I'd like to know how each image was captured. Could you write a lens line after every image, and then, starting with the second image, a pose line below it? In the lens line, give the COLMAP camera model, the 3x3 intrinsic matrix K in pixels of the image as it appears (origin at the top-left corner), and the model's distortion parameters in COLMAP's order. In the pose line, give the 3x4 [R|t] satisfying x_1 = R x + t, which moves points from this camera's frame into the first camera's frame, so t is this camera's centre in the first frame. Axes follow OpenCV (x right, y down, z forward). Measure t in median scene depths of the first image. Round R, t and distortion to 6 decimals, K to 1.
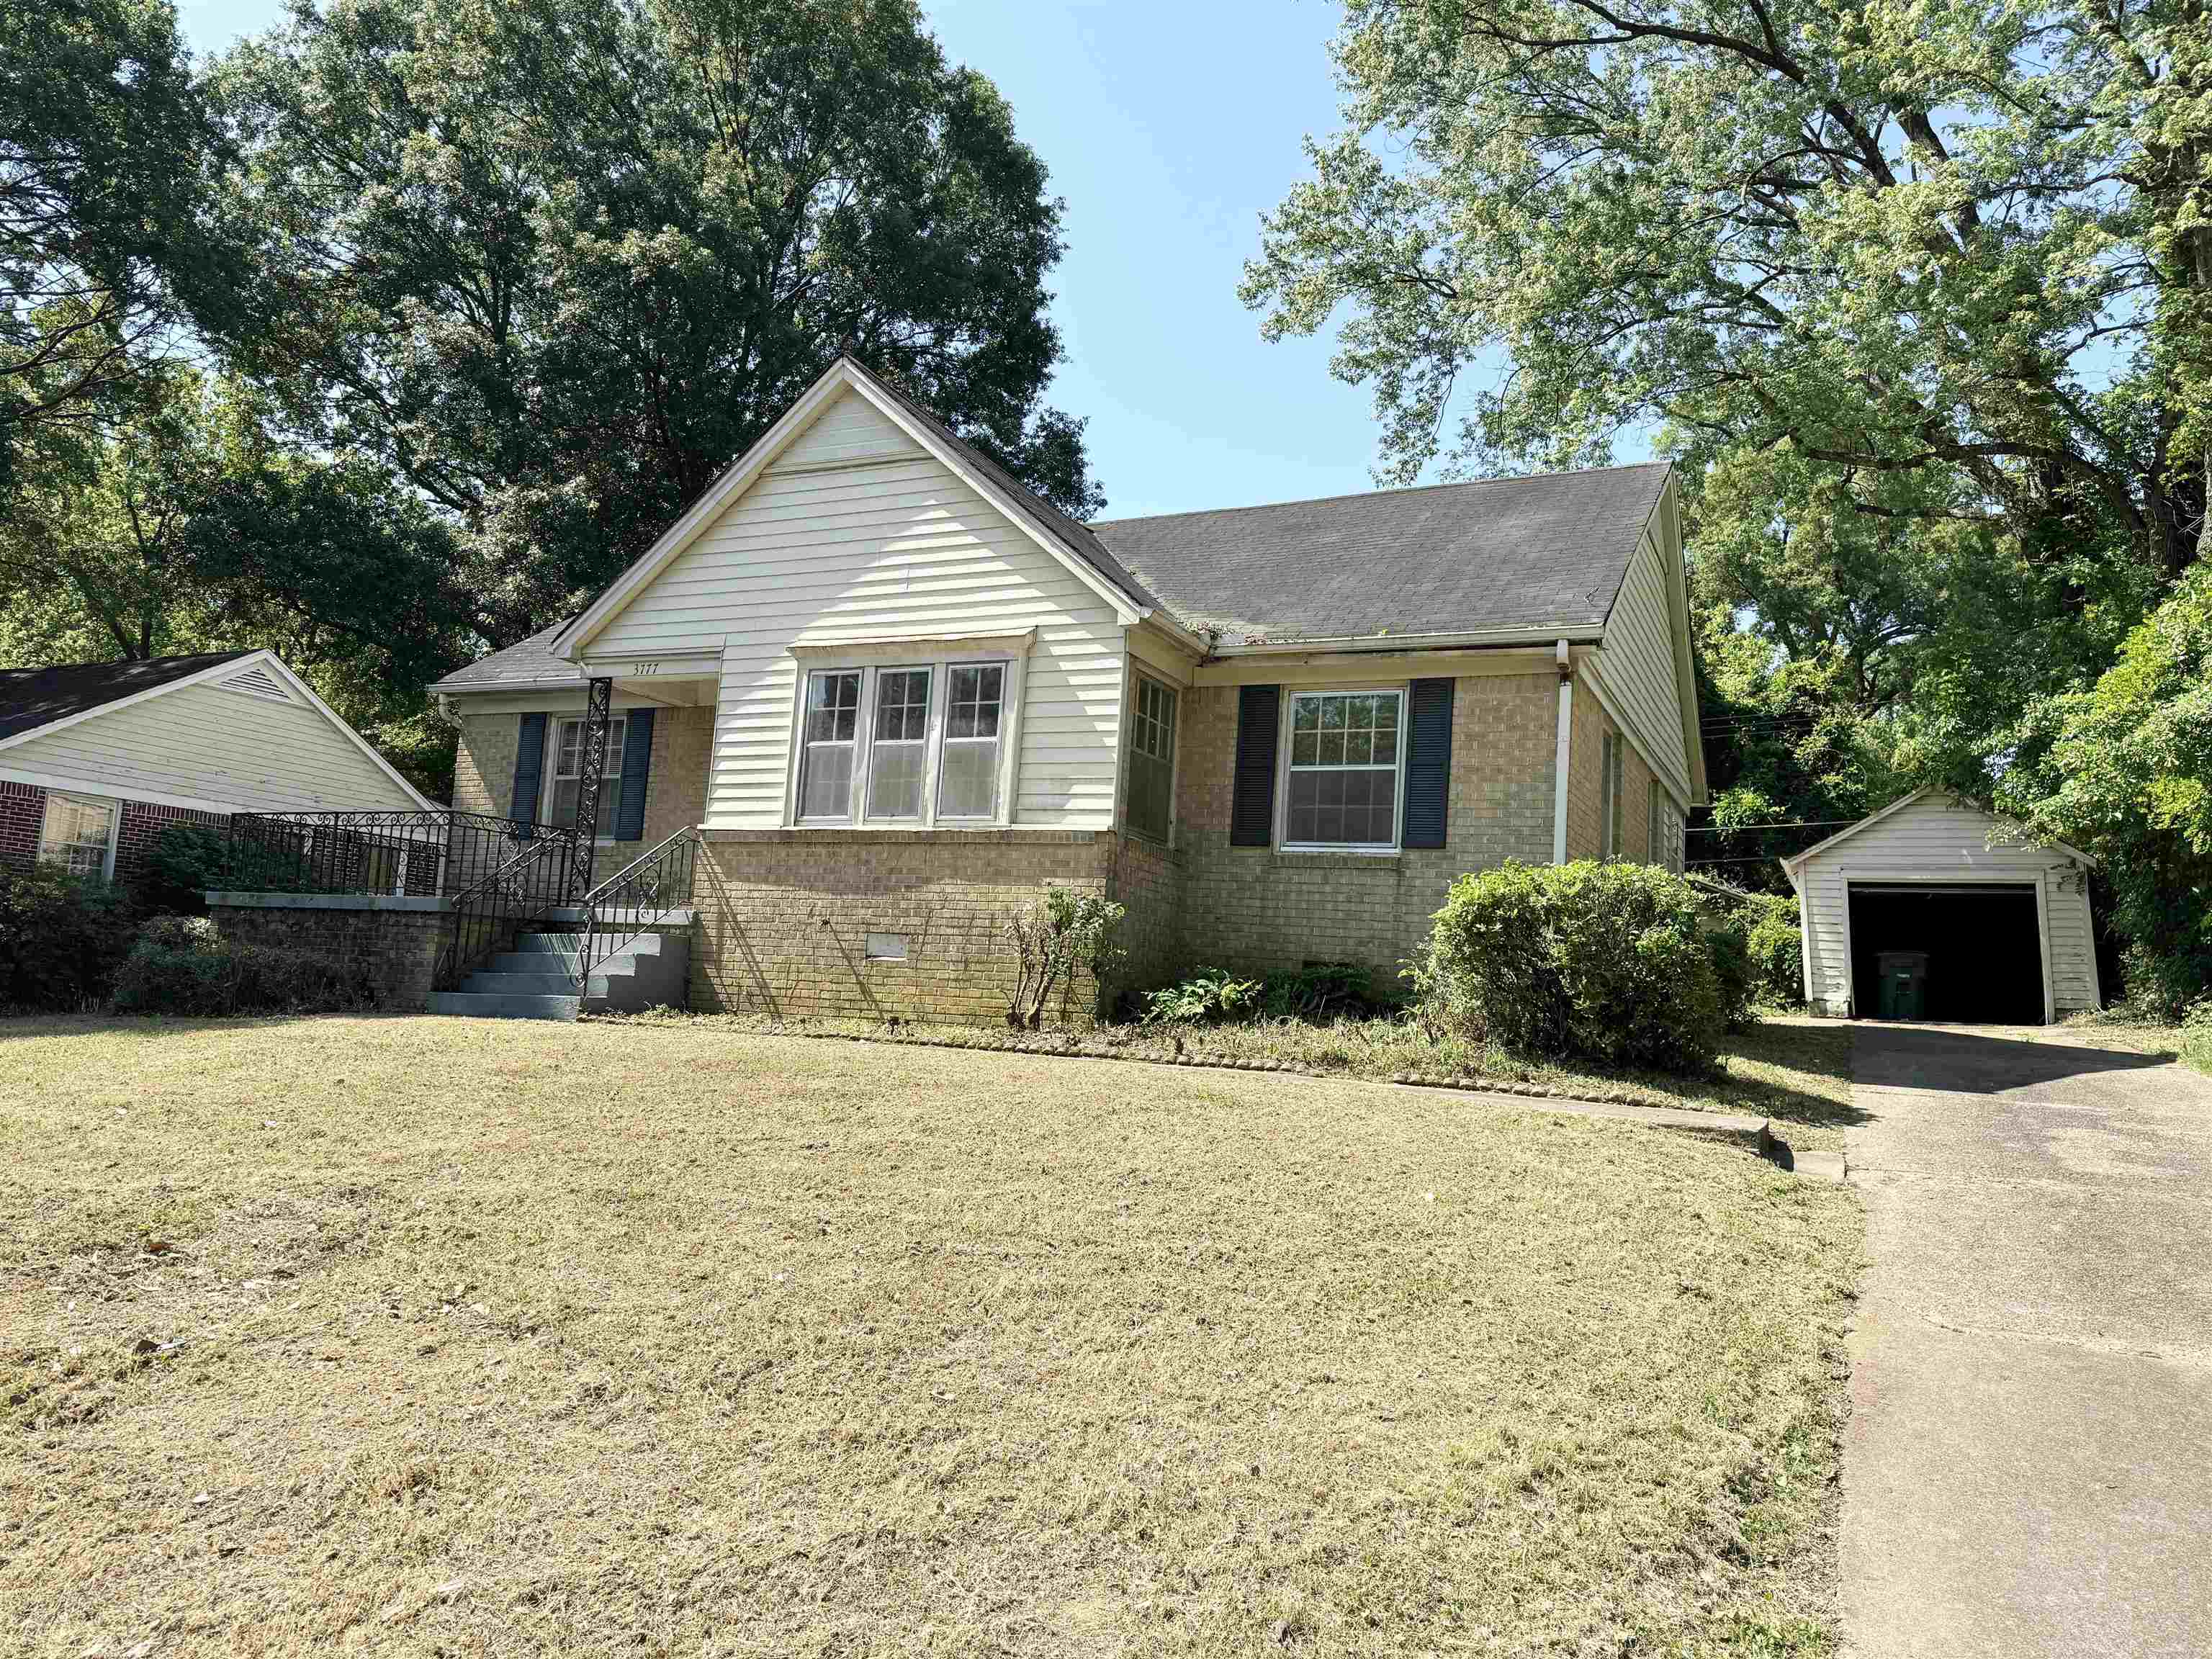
lens RADIAL K [[1524.3, 0, 1106.0], [0, 1524.3, 829.5], [0, 0, 1]] dist [0.153236, -0.211672]
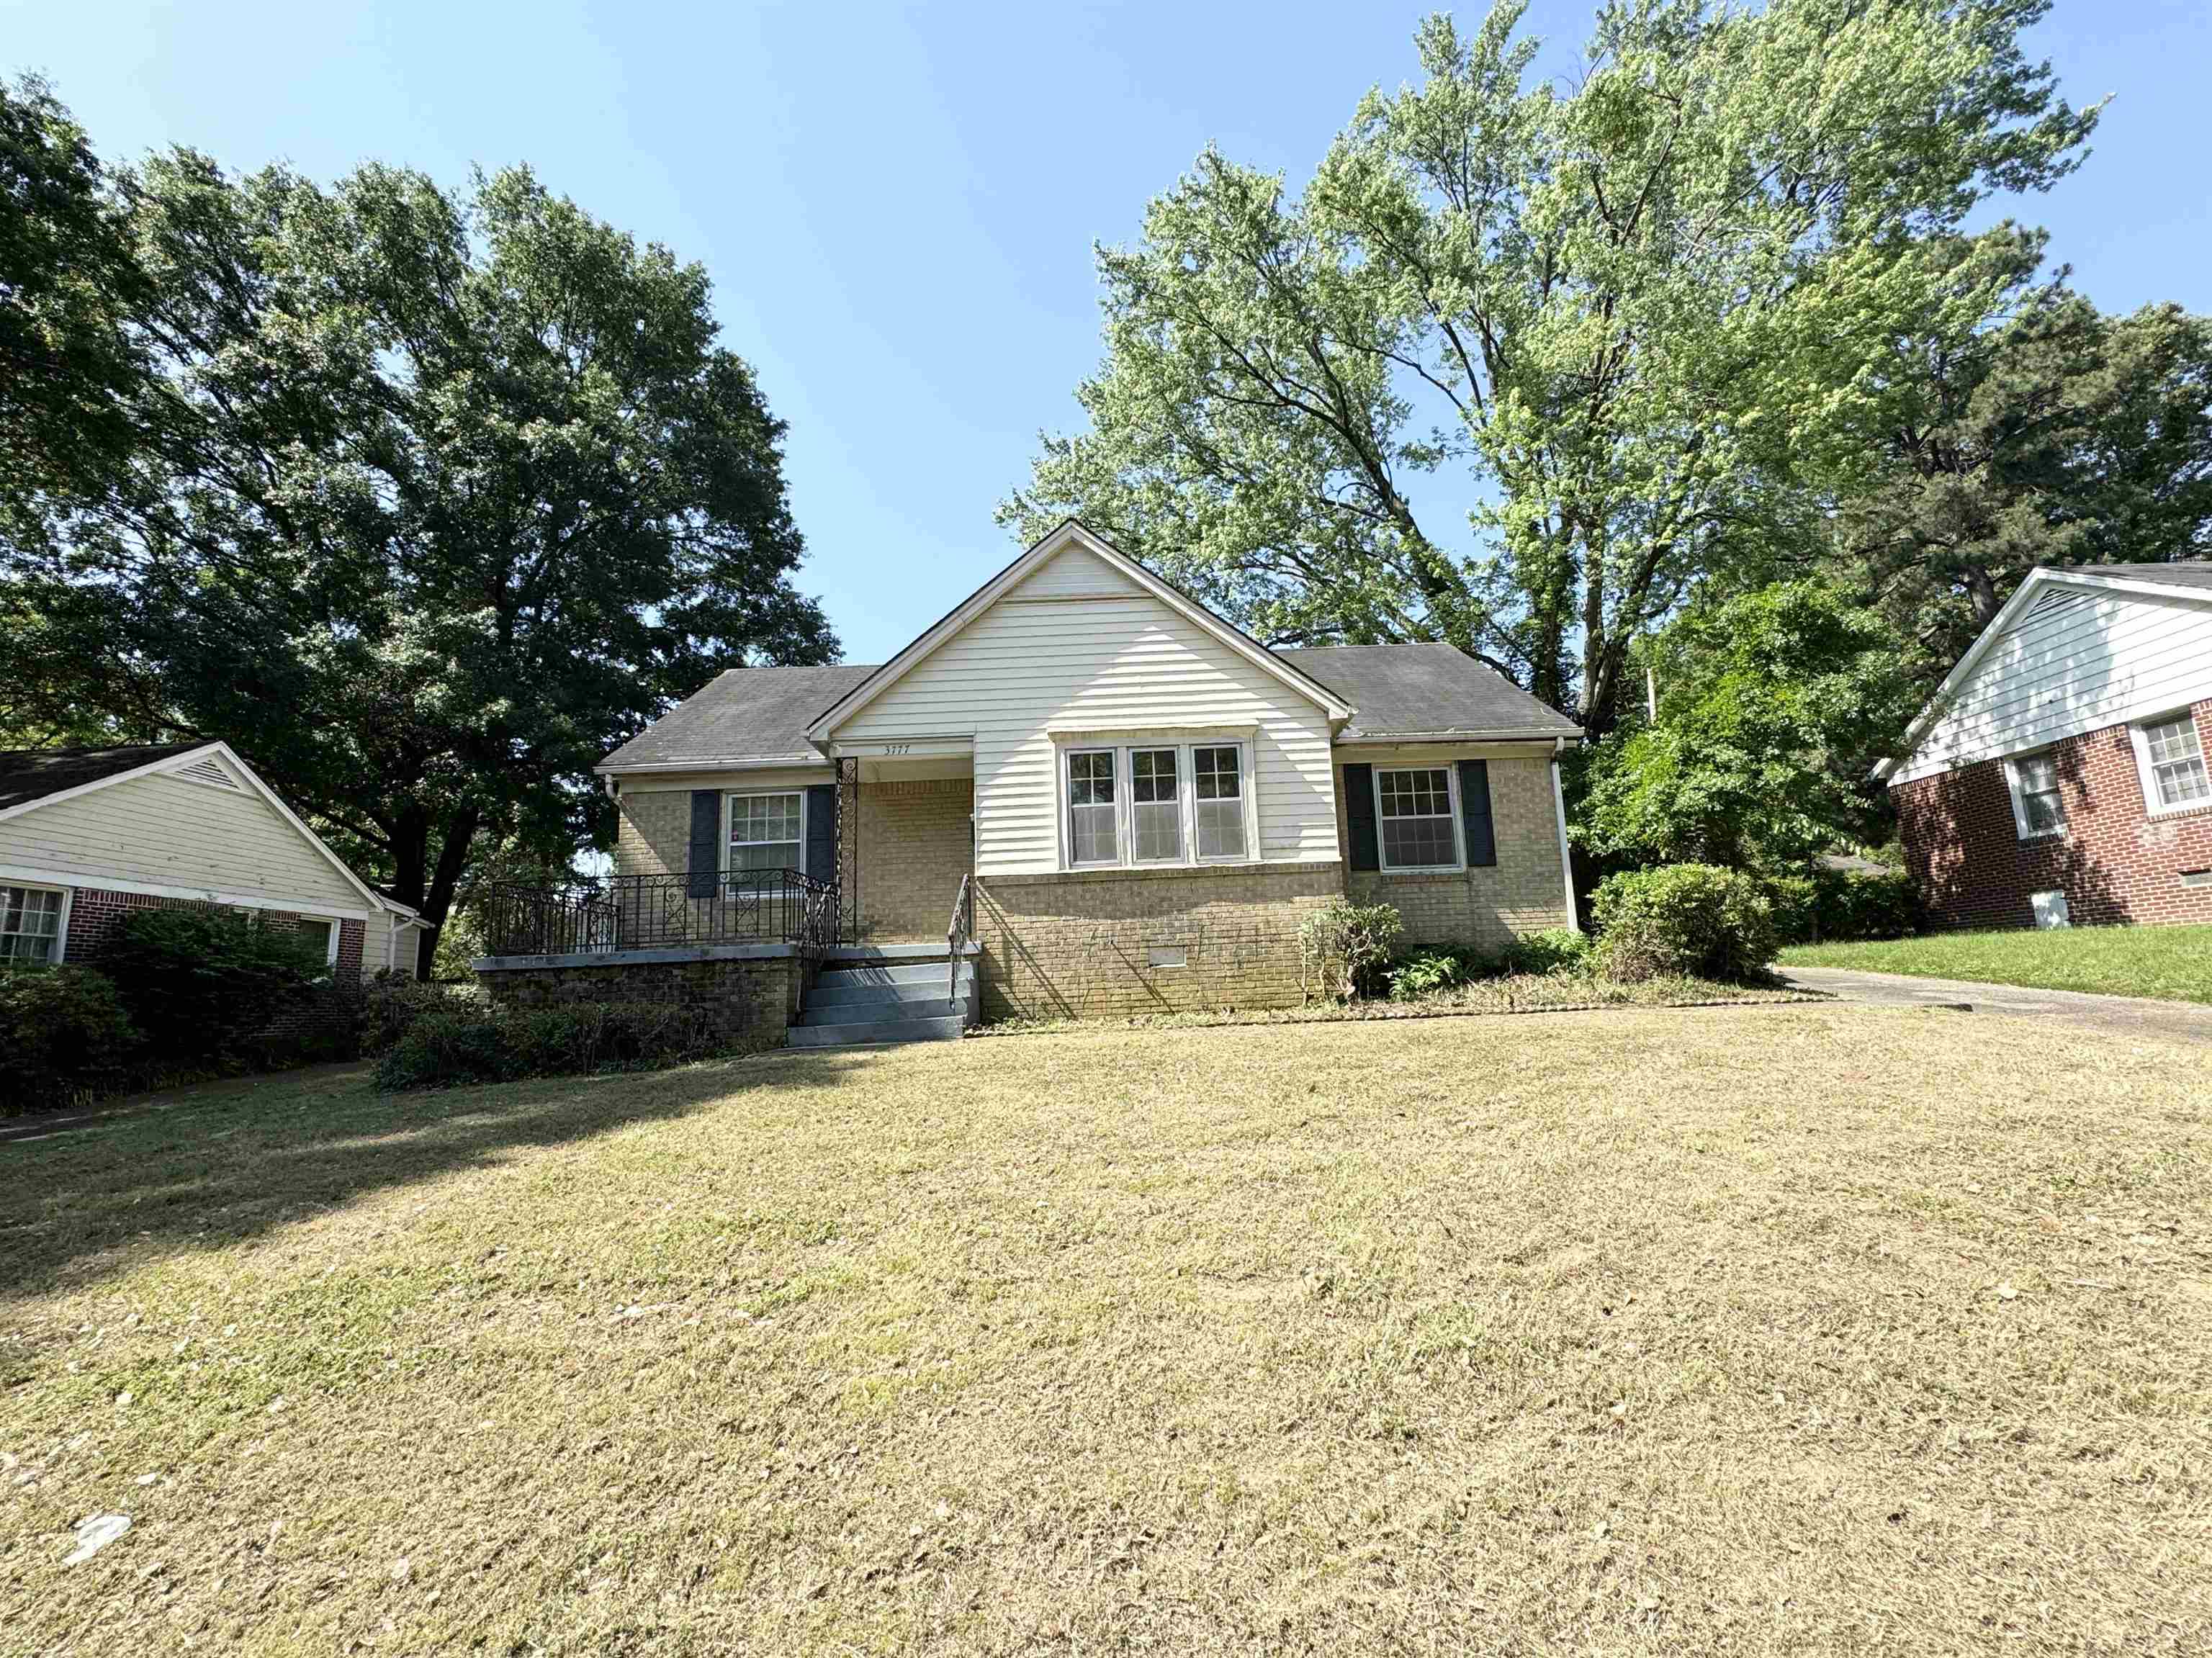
lens RADIAL K [[974.7, 0, 1106.0], [0, 974.7, 829.0], [0, 0, 1]] dist [0.003059, 0.000663]
pose [[0.895555, -0.019368, 0.444530, -0.541196], [0.043981, 0.998013, -0.045121, 0.002027], [-0.442772, 0.059959, 0.894627, 0.252423]]
